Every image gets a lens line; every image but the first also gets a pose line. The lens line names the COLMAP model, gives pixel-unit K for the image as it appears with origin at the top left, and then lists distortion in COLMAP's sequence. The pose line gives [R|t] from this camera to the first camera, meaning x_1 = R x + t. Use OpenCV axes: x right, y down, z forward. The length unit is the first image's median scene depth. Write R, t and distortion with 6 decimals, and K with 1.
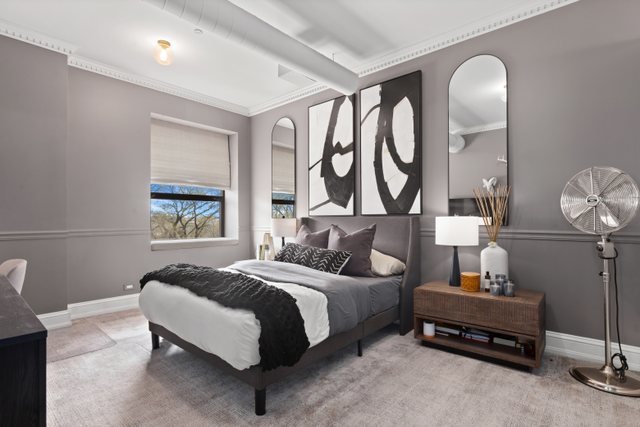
lens RADIAL K [[314.3, 0, 323.4], [0, 314.3, 216.0], [0, 0, 1]] dist [0.000607, -0.000628]
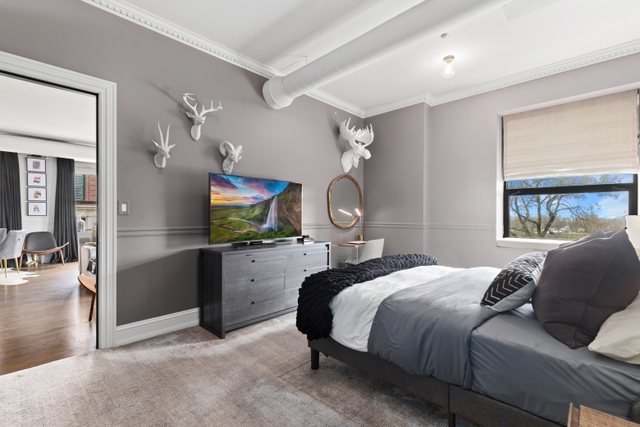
lens RADIAL K [[291.3, 0, 324.4], [0, 291.3, 214.9], [0, 0, 1]] dist [-0.004050, -0.000181]
pose [[-0.035449, -0.001364, -0.999371, 0.512002], [0.007218, 0.999973, -0.001621, 0.004671], [0.999345, -0.007271, -0.035438, 0.567042]]
